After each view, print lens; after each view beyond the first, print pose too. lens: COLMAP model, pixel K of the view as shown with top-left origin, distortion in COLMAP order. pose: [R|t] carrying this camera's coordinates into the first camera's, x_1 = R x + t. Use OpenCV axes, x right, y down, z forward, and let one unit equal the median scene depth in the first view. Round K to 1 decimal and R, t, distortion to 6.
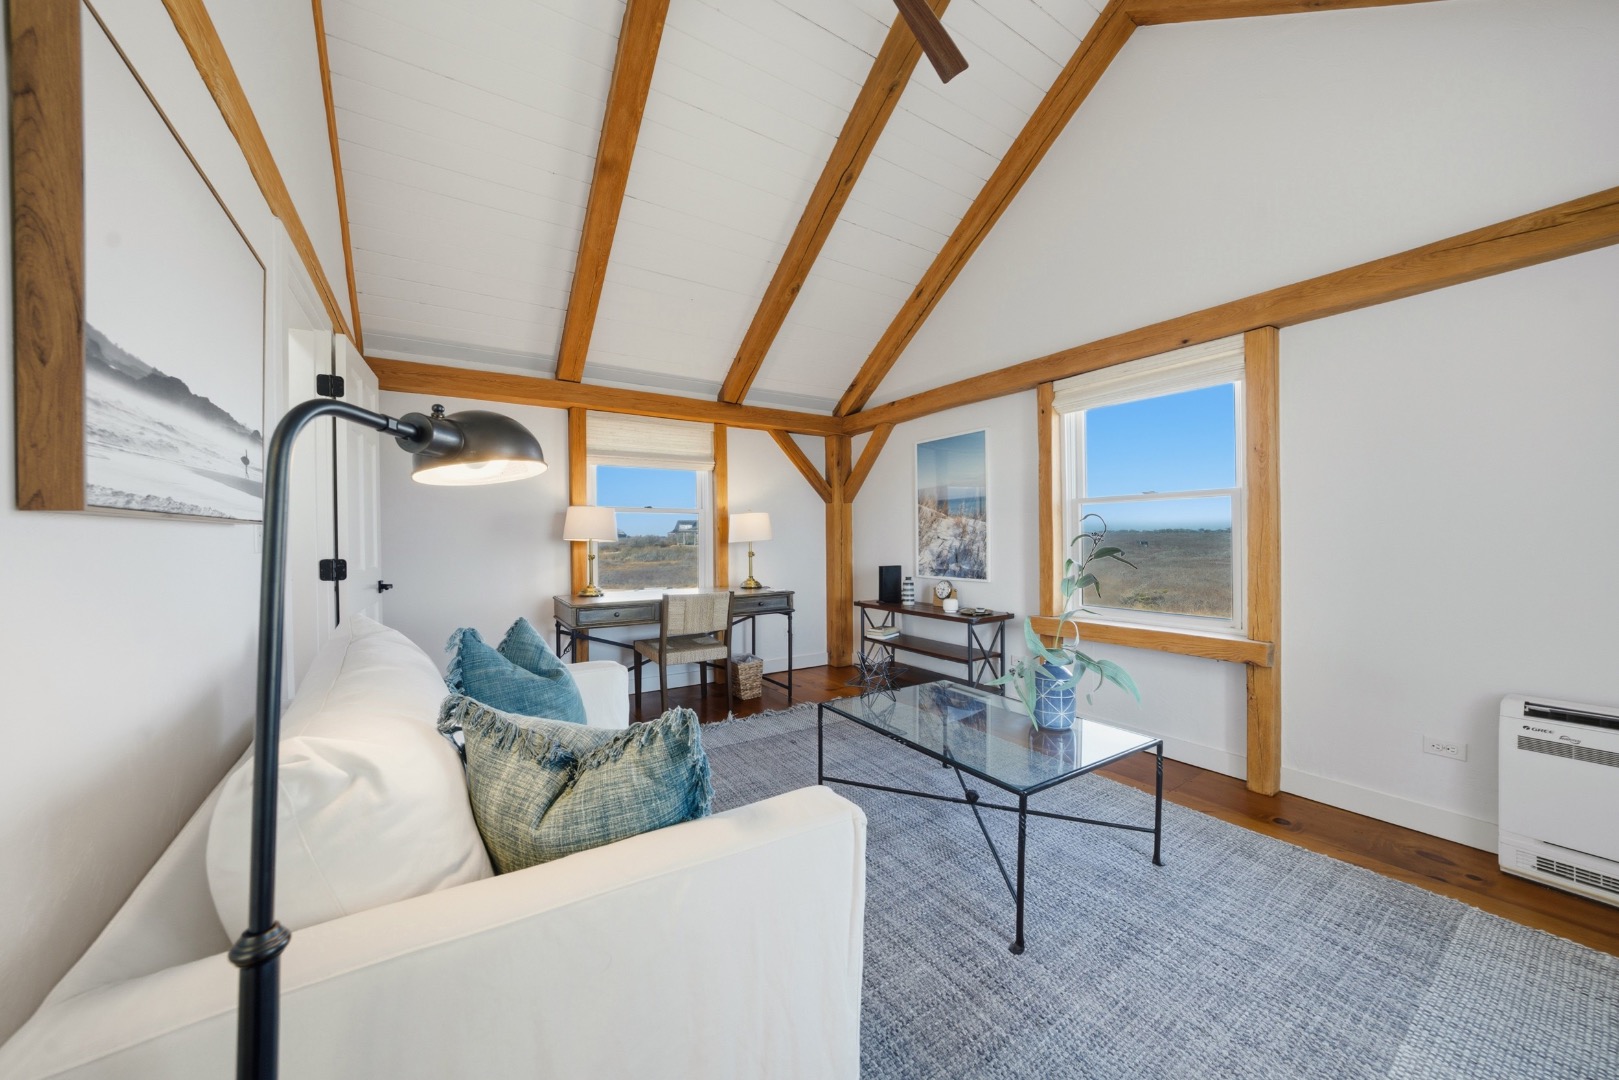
lens RADIAL K [[560.5, 0, 807.1], [0, 560.5, 537.4], [0, 0, 1]] dist [-0.007333, 0.001212]
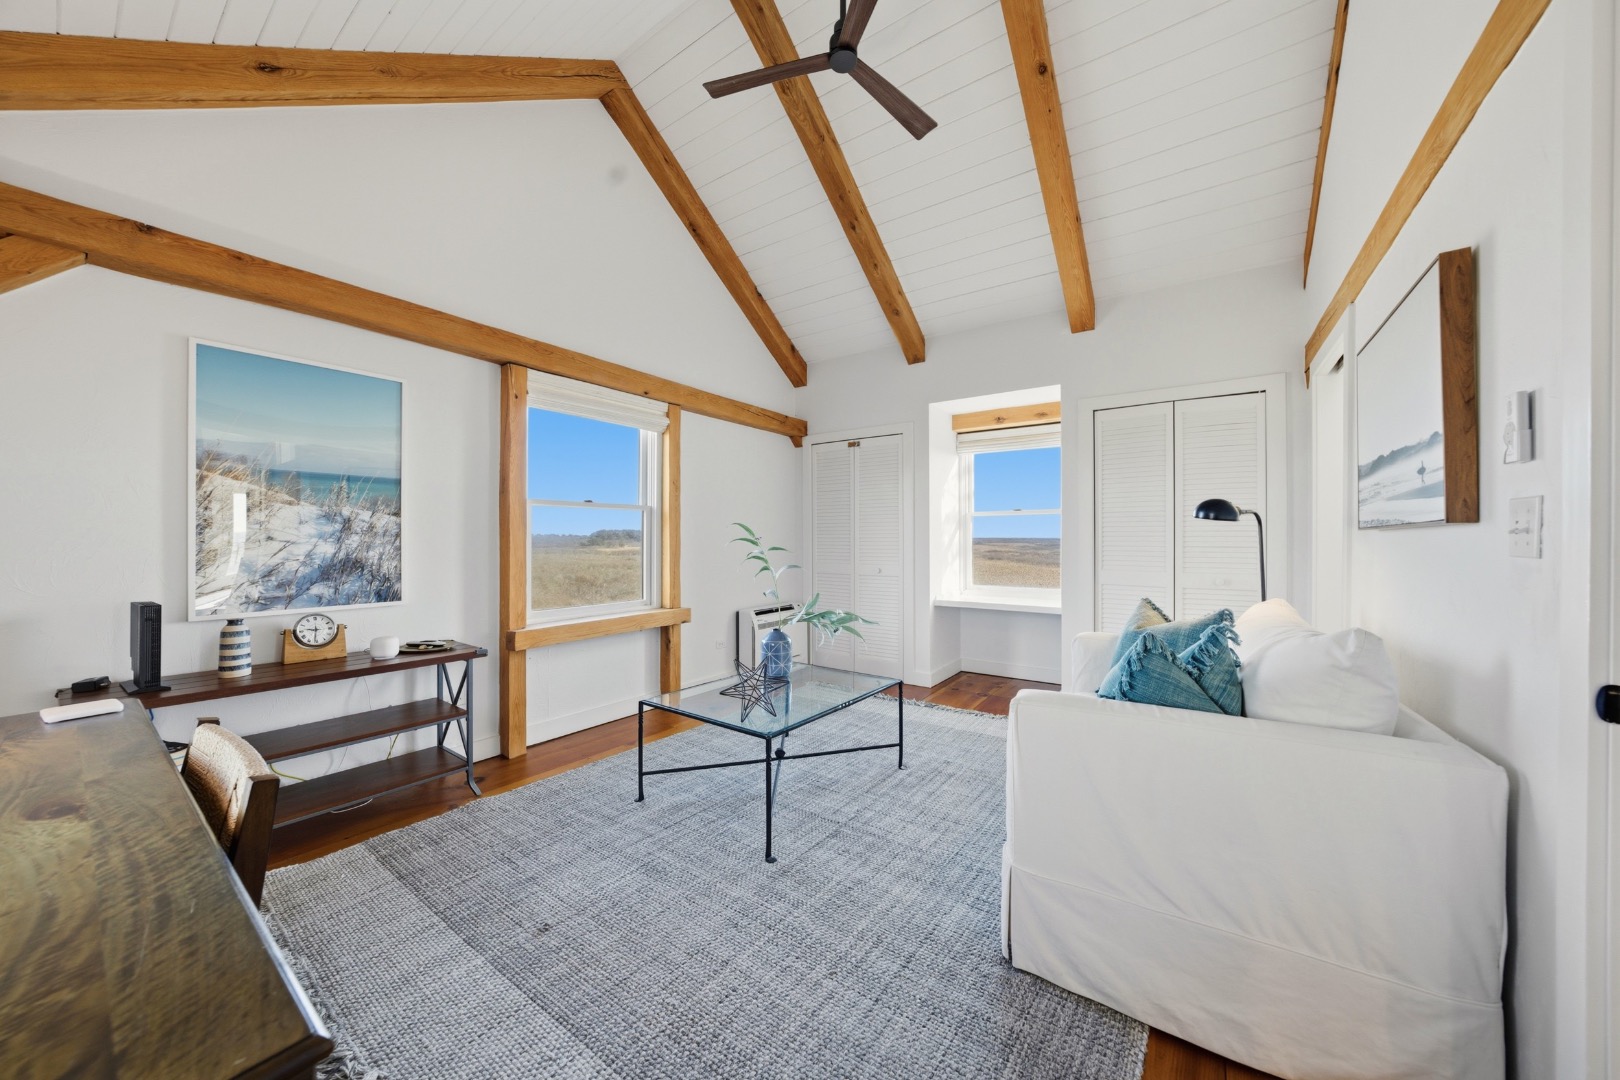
lens RADIAL K [[560.8, 0, 810.2], [0, 560.8, 535.1], [0, 0, 1]] dist [-0.007333, 0.001212]
pose [[-0.351775, 0.012507, 0.936001, -0.490621], [-0.001522, 0.999902, -0.013933, 0.003692], [-0.936083, -0.006326, -0.351722, 0.771938]]
